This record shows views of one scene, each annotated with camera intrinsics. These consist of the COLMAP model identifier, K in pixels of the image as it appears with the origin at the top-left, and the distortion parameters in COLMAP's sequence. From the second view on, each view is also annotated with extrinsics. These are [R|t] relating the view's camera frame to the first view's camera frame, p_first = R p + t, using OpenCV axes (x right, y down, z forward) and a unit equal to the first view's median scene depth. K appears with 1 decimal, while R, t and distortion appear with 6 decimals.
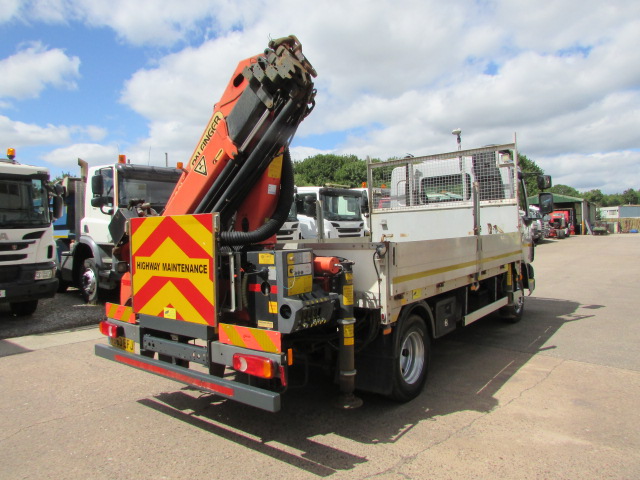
lens RADIAL K [[450.8, 0, 345.2], [0, 450.8, 225.9], [0, 0, 1]] dist [-0.024362, 0.002298]
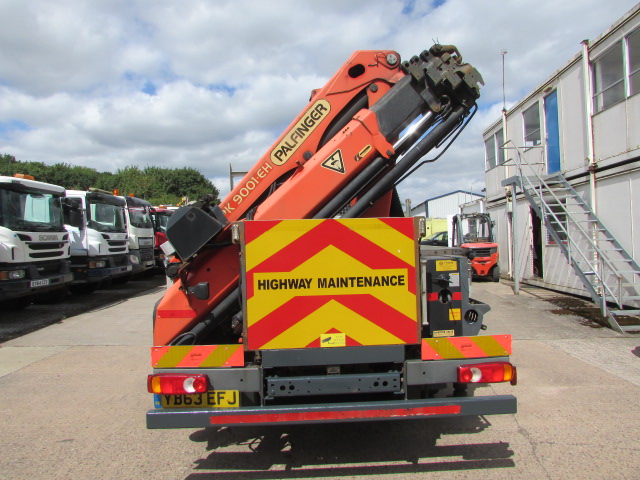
lens RADIAL K [[436.8, 0, 317.8], [0, 436.8, 224.3], [0, 0, 1]] dist [-0.030488, 0.001297]
pose [[0.780009, 0.017042, 0.625536, -0.894572], [0.004136, 0.999467, -0.032387, 0.012650], [-0.625754, 0.027850, 0.779523, 0.400489]]
